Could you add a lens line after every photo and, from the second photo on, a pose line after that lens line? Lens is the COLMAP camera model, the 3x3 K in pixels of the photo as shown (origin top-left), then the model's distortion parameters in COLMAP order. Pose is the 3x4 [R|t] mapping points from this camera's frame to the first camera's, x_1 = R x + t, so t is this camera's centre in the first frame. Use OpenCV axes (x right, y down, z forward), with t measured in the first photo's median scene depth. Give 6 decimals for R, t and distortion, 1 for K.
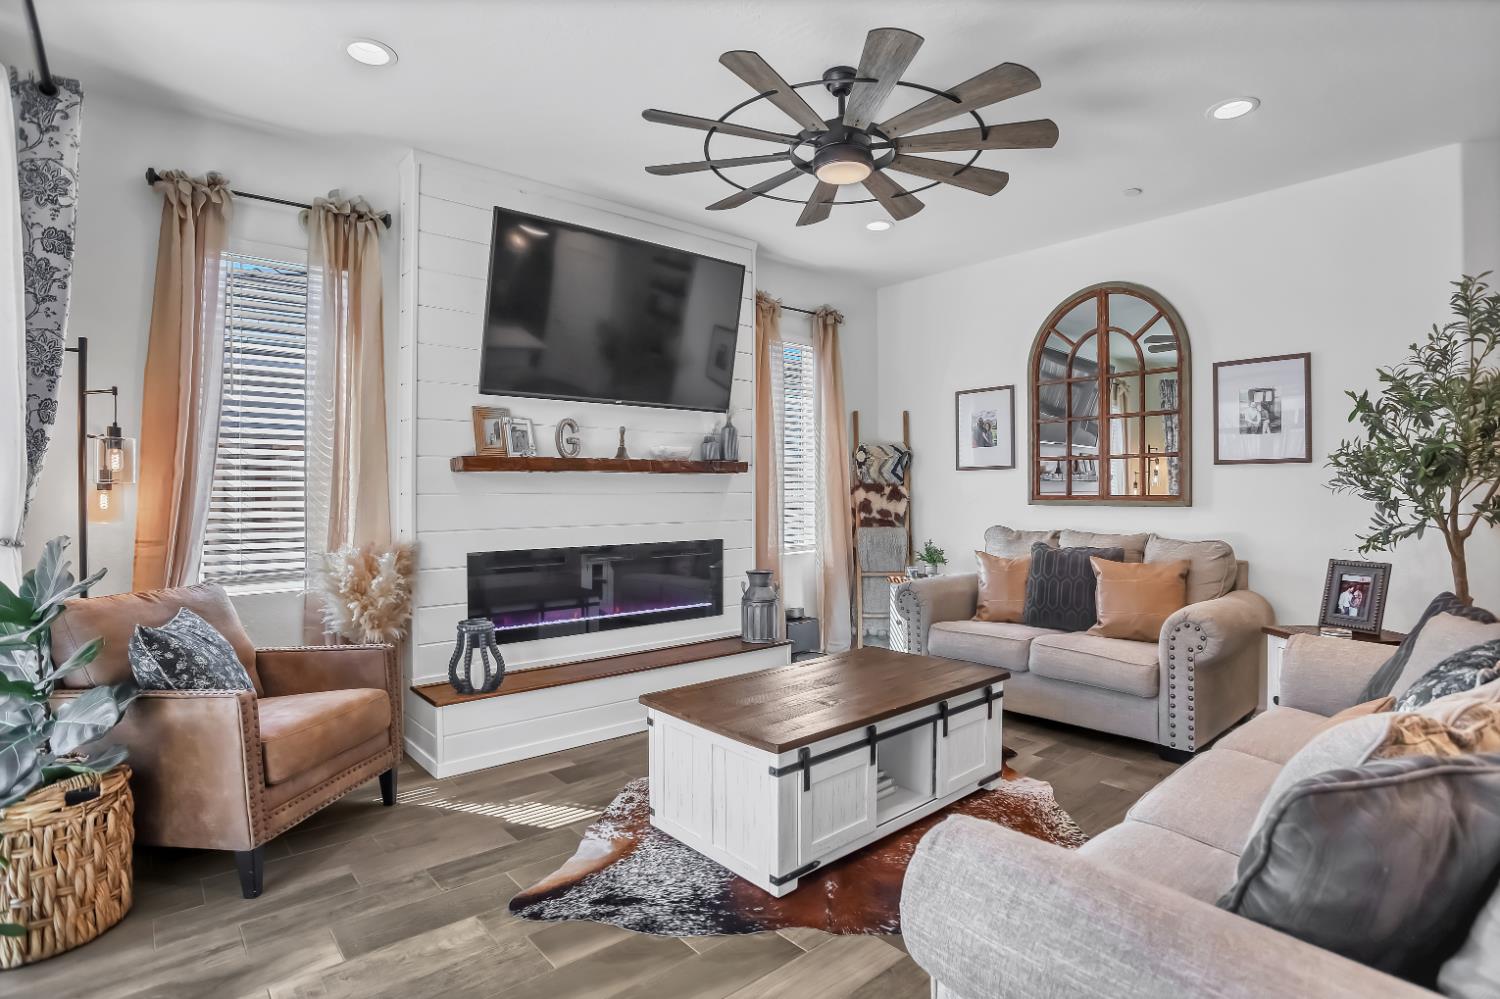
lens RADIAL K [[746.7, 0, 733.7], [0, 746.7, 491.4], [0, 0, 1]] dist [-0.073615, 0.027565]
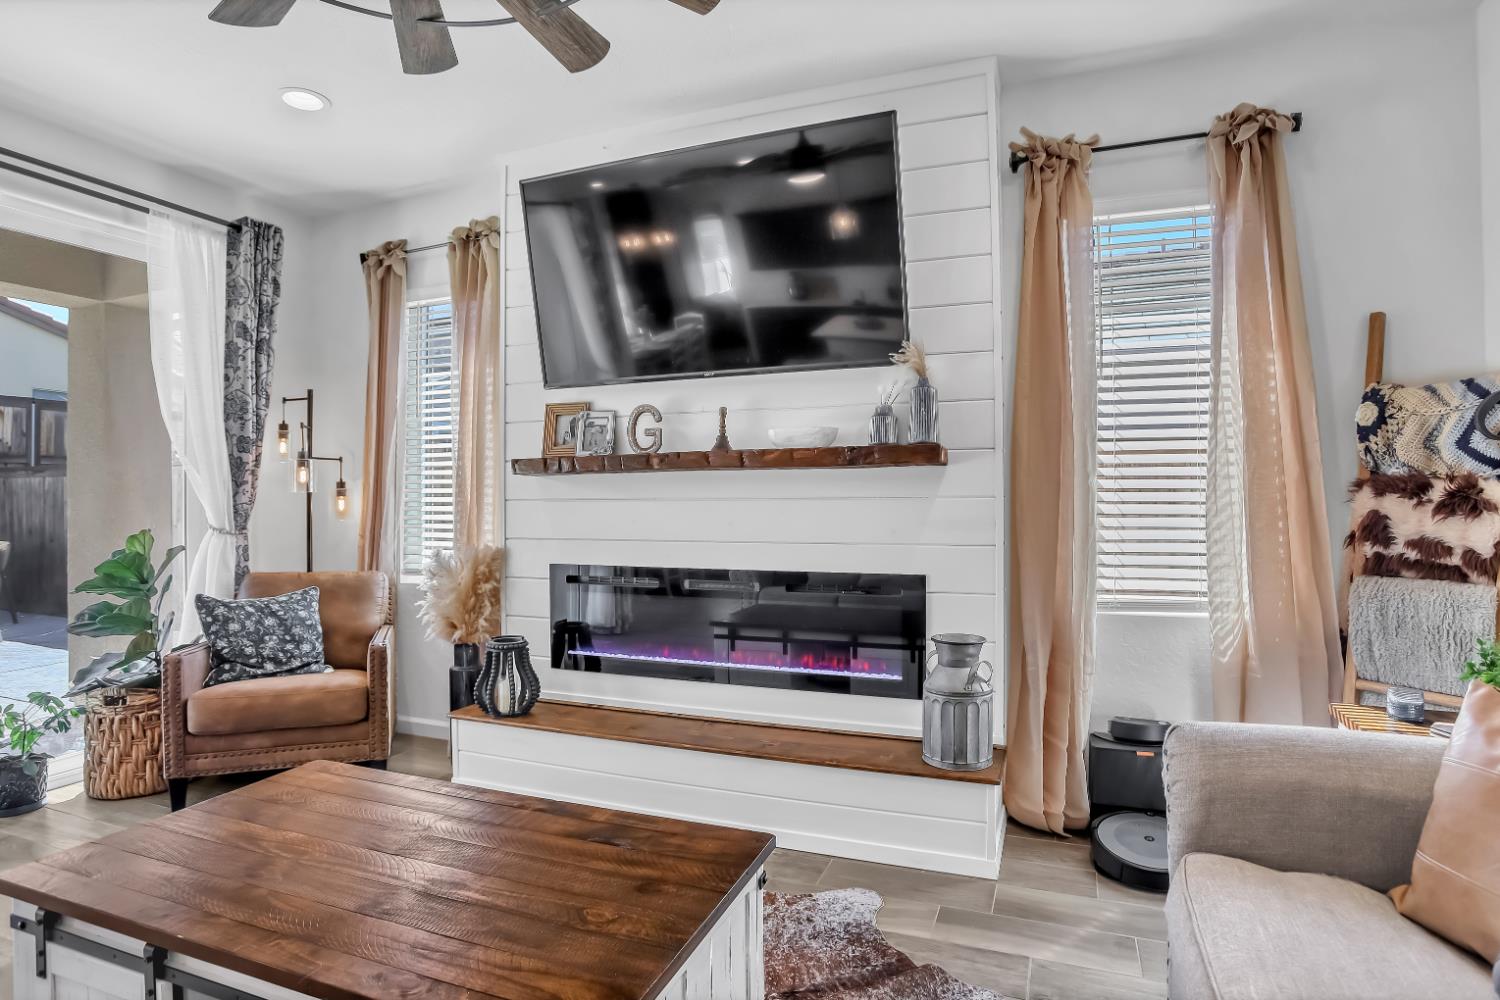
lens RADIAL K [[746.7, 0, 733.7], [0, 746.7, 491.9], [0, 0, 1]] dist [-0.073615, 0.027565]
pose [[0.491844, -0.005670, -0.870665, 0.600617], [0.003924, 0.999983, -0.004295, -0.001651], [0.870674, -0.001304, 0.491858, 0.801882]]
